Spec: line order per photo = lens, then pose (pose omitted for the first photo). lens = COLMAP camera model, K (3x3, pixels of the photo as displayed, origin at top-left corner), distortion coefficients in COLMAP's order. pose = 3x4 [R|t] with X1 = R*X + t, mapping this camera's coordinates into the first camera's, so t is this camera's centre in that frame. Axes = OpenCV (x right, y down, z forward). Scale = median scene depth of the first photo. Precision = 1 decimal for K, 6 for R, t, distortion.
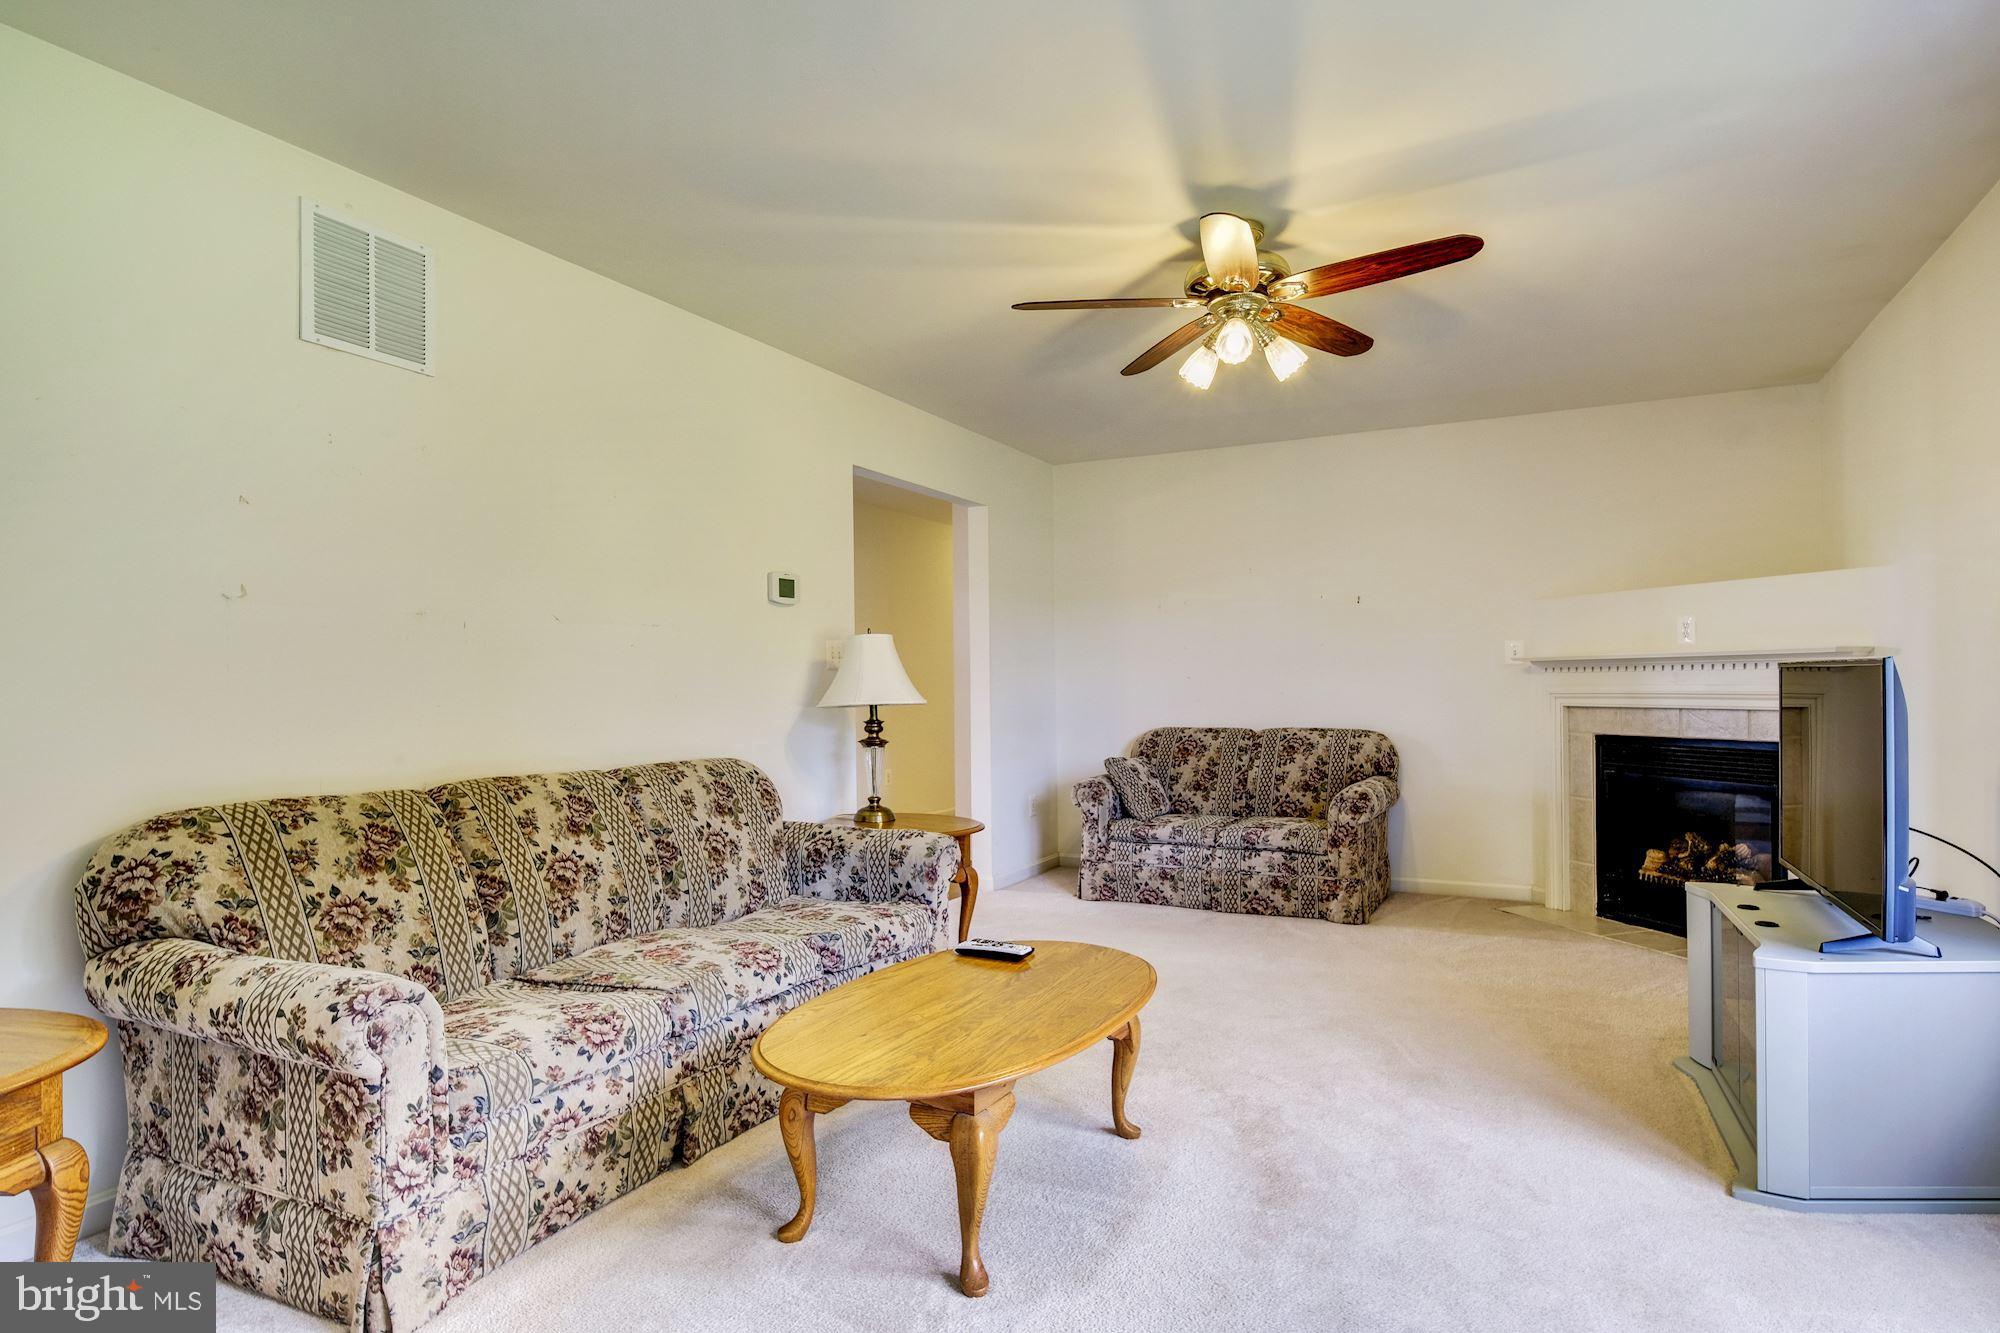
lens RADIAL K [[1081.7, 0, 1004.4], [0, 1081.7, 679.9], [0, 0, 1]] dist [0.000292, -0.000291]
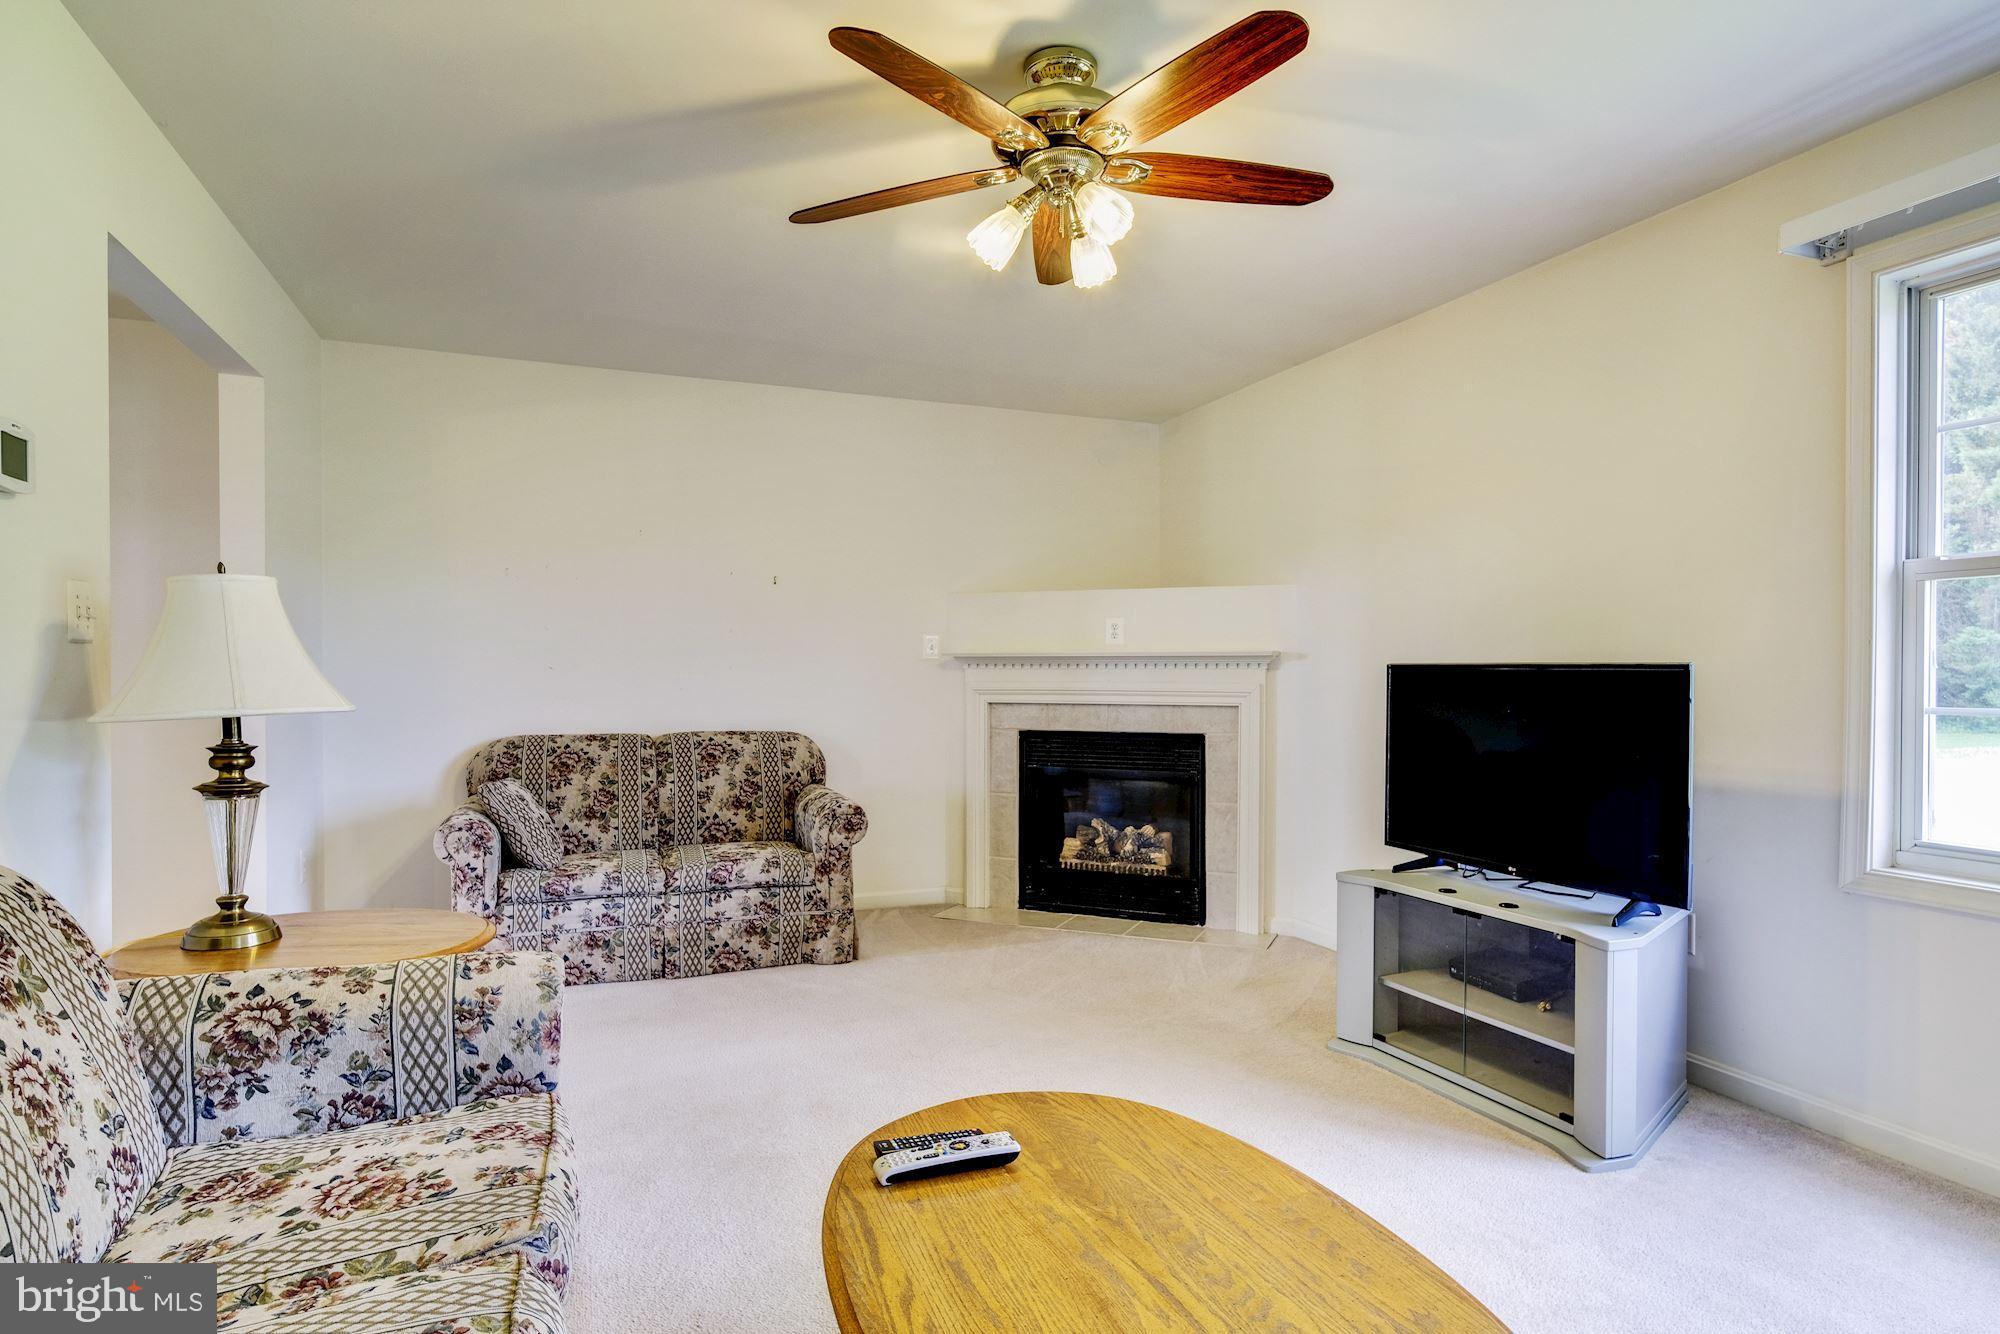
lens RADIAL K [[1081.7, 0, 1007.9], [0, 1081.7, 676.2], [0, 0, 1]] dist [0.000292, -0.000291]
pose [[0.658624, 0.009010, 0.752418, -0.227079], [-0.011901, 0.999928, -0.001556, 0.001221], [-0.752378, -0.007930, 0.658684, 0.336961]]
